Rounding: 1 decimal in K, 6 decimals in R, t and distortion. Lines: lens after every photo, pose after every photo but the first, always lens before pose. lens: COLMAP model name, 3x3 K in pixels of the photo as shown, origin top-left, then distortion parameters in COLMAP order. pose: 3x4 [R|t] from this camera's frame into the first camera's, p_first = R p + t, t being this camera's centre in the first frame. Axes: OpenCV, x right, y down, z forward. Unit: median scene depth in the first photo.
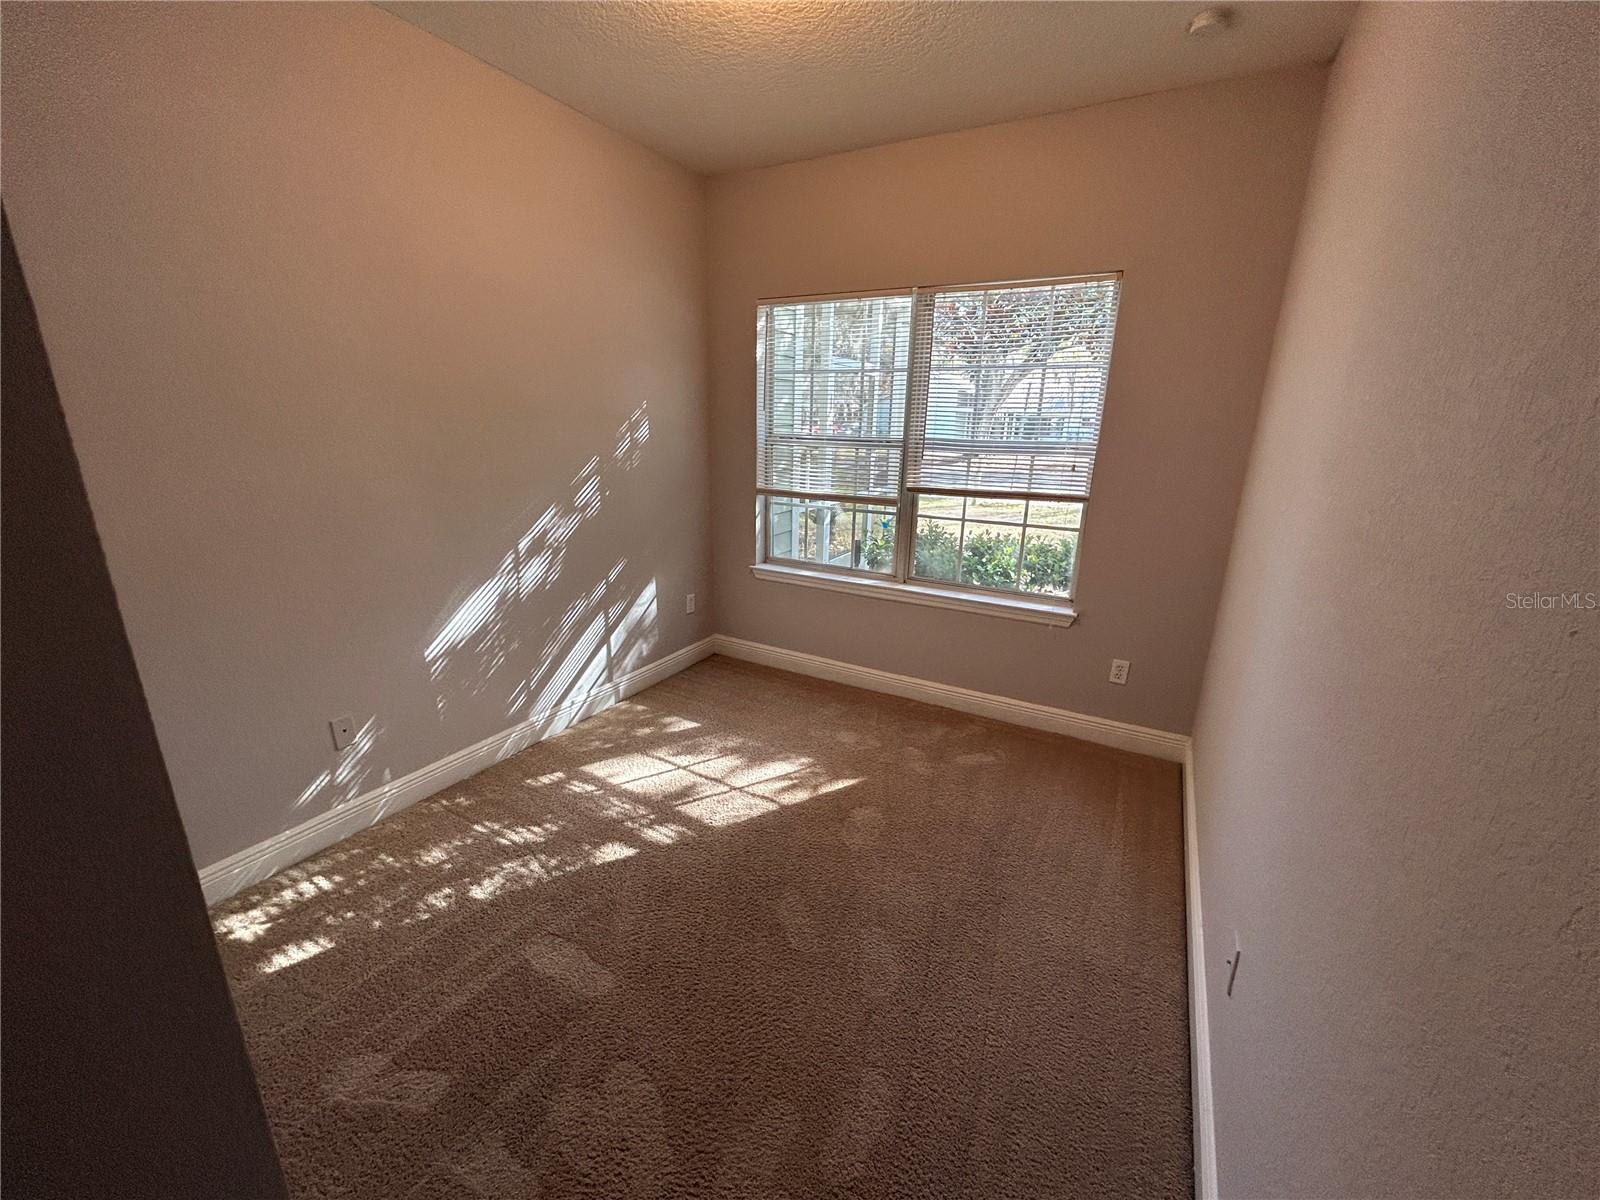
lens RADIAL K [[637.6, 0, 796.8], [0, 637.6, 602.8], [0, 0, 1]] dist [-0.004847, 0.000606]
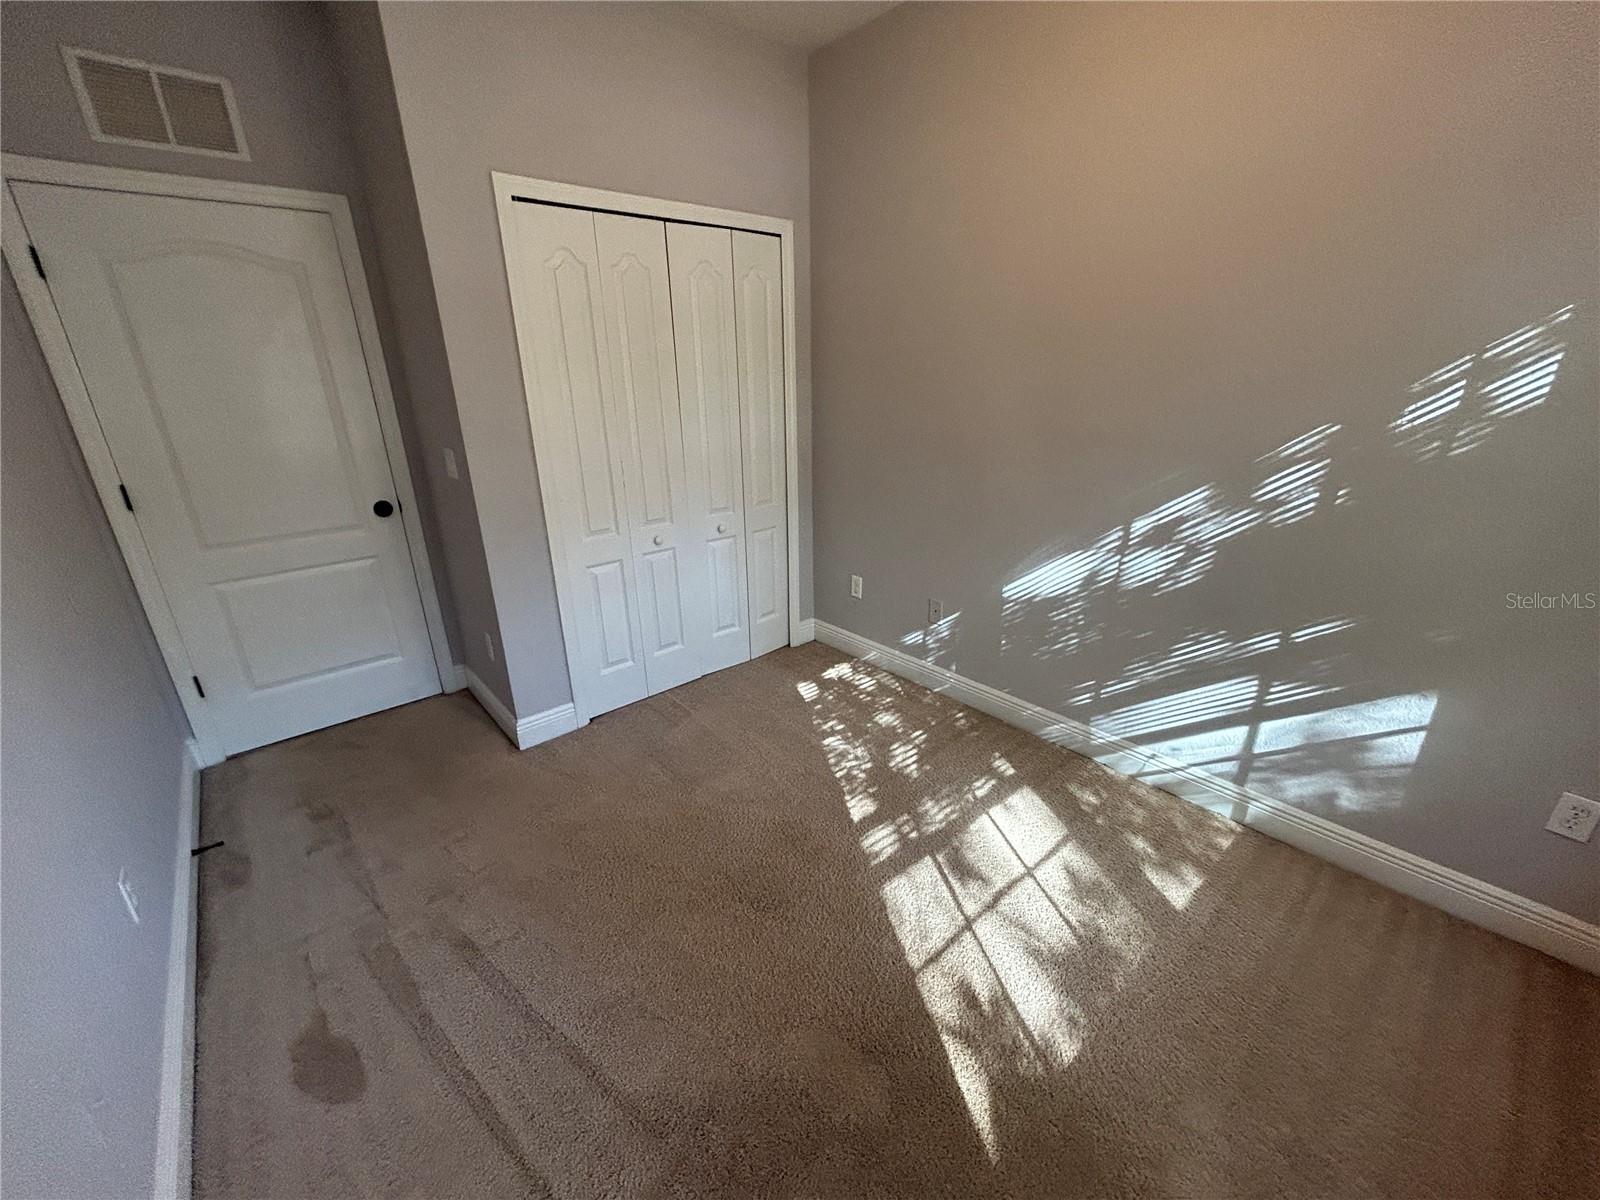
lens RADIAL K [[637.6, 0, 798.2], [0, 637.6, 597.7], [0, 0, 1]] dist [-0.004847, 0.000606]
pose [[-0.329325, 0.307401, -0.892776, 0.409340], [-0.253321, 0.882092, 0.397167, -0.205815], [0.909601, 0.356956, -0.212624, 0.774282]]
